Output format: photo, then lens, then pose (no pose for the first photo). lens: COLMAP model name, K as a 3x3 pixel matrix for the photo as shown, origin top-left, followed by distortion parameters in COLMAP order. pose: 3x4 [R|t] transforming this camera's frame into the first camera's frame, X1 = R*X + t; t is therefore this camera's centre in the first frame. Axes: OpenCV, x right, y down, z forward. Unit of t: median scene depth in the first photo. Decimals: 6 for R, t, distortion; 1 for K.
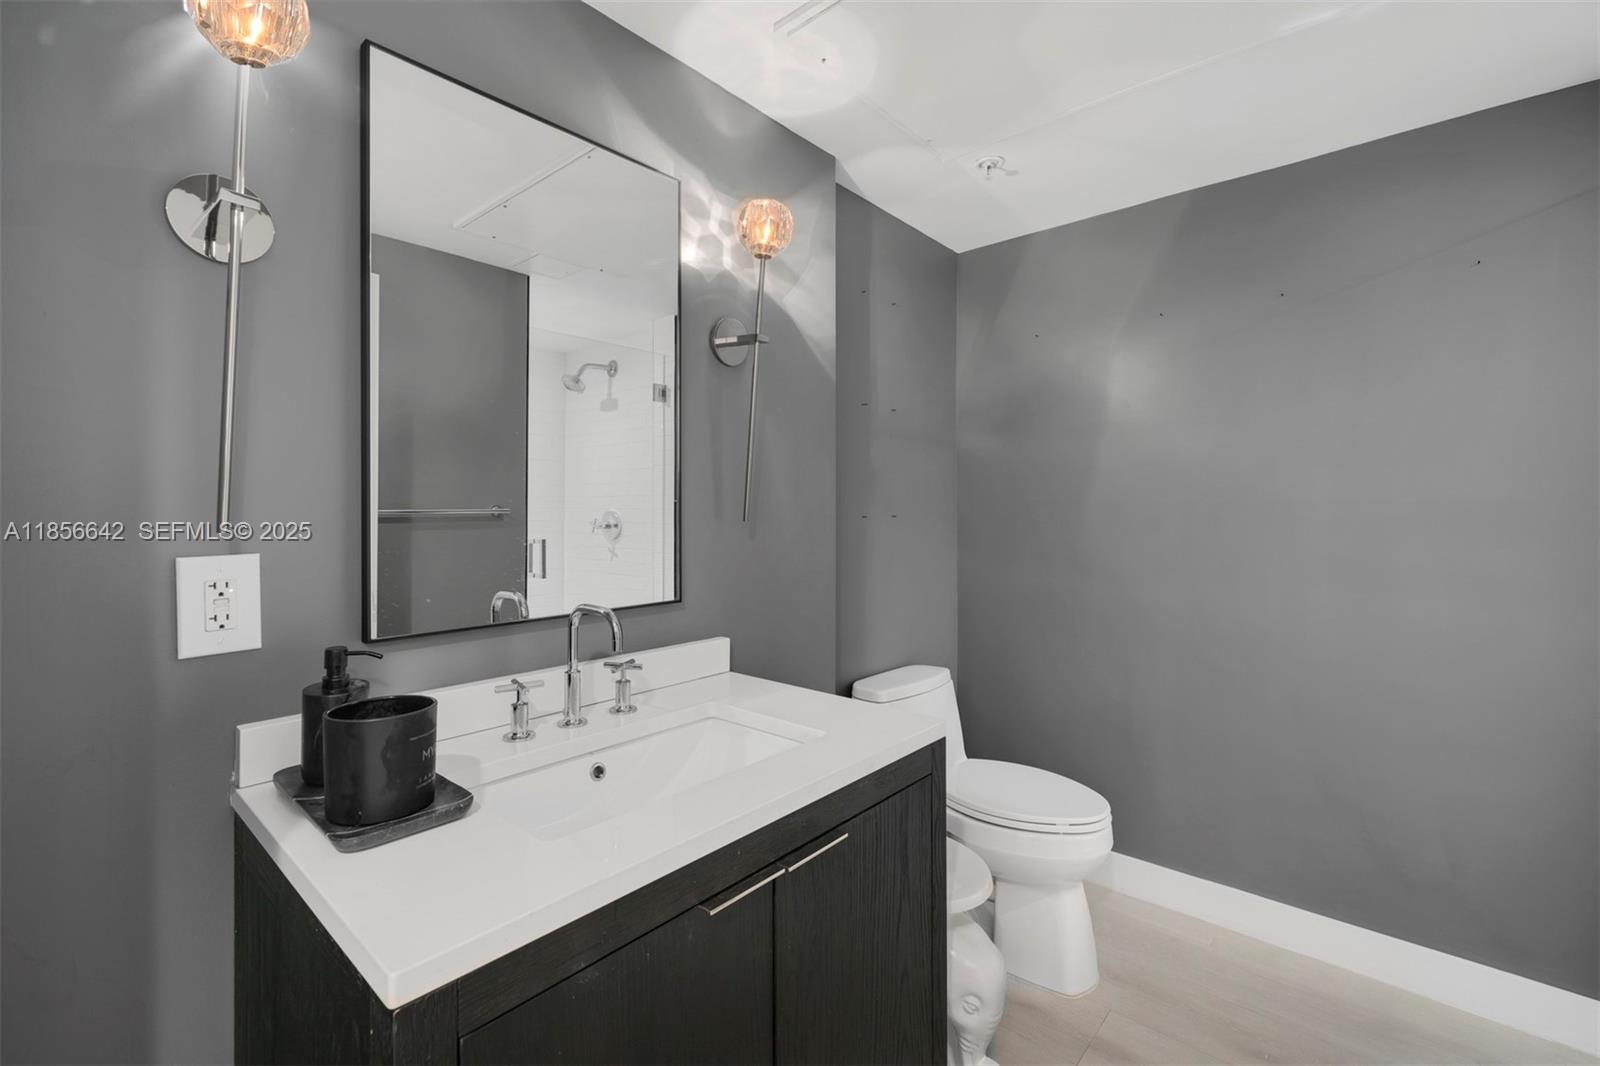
lens RADIAL K [[707.2, 0, 800.5], [0, 707.2, 503.2], [0, 0, 1]] dist [-0.002087, -0.000158]
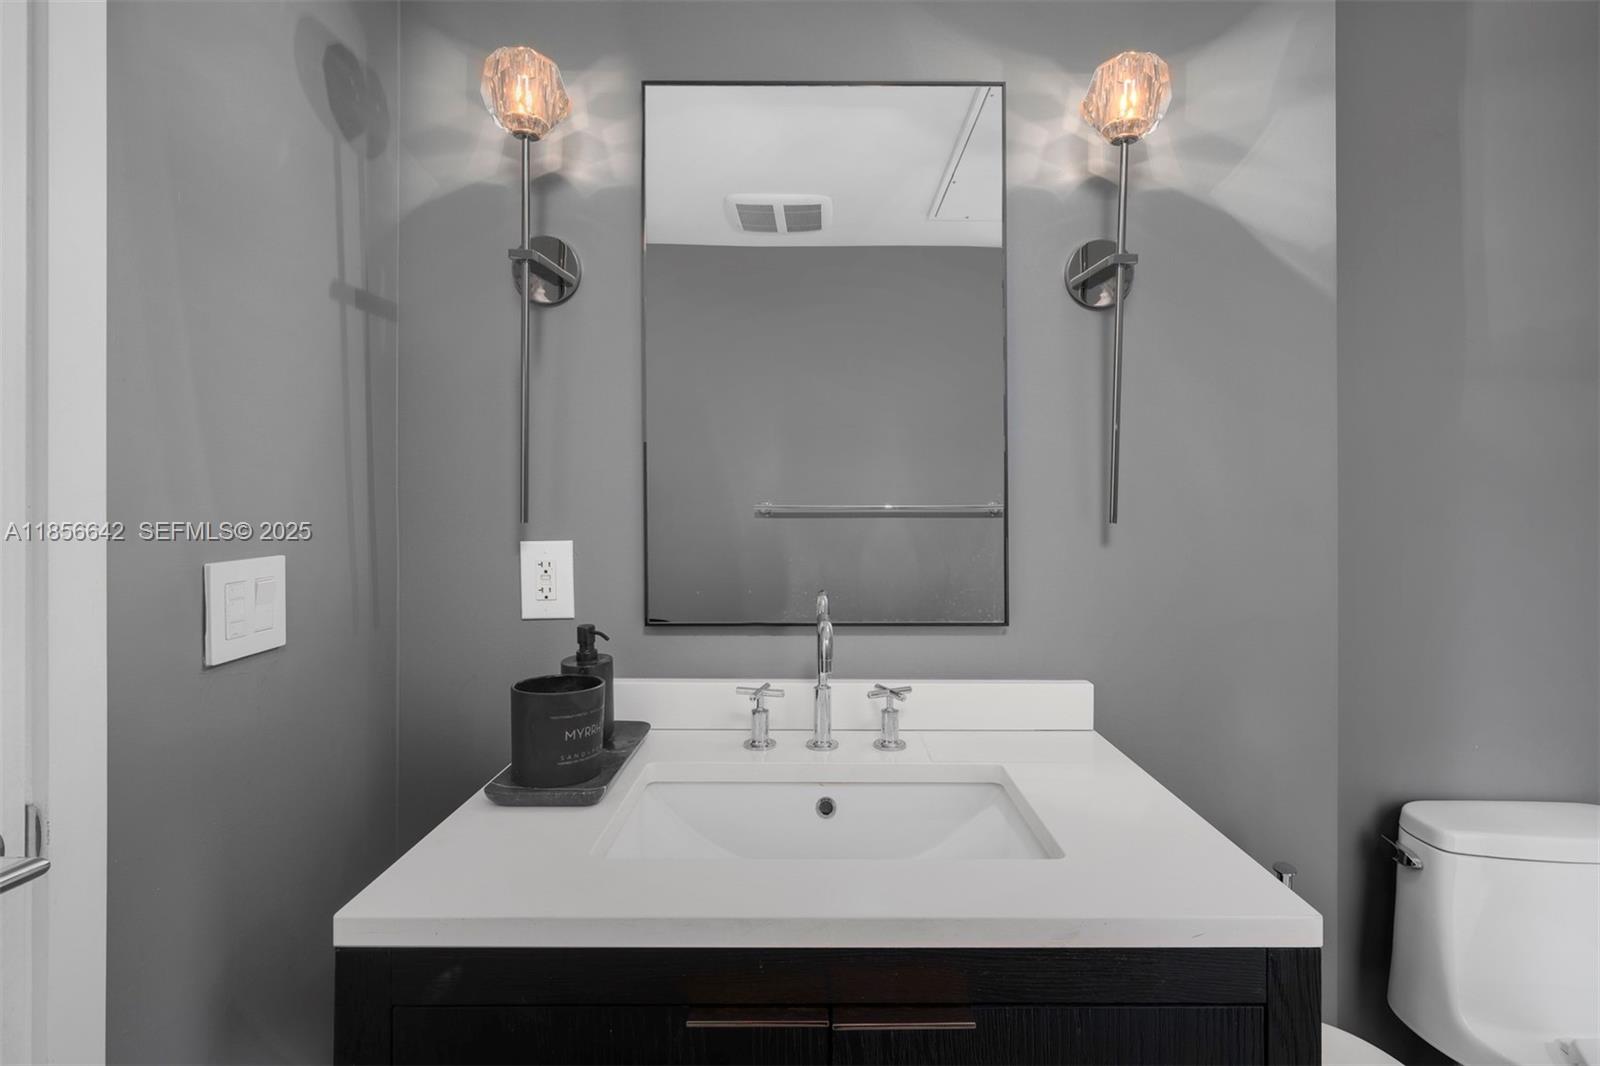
lens RADIAL K [[753.0, 0, 804.8], [0, 753.0, 503.7], [0, 0, 1]] dist [0.001870, 0.000195]
pose [[0.658687, 0.003726, -0.752408, 0.381678], [0.001863, 0.999977, 0.006583, 0.000045], [0.752415, -0.005738, 0.658665, 0.360646]]
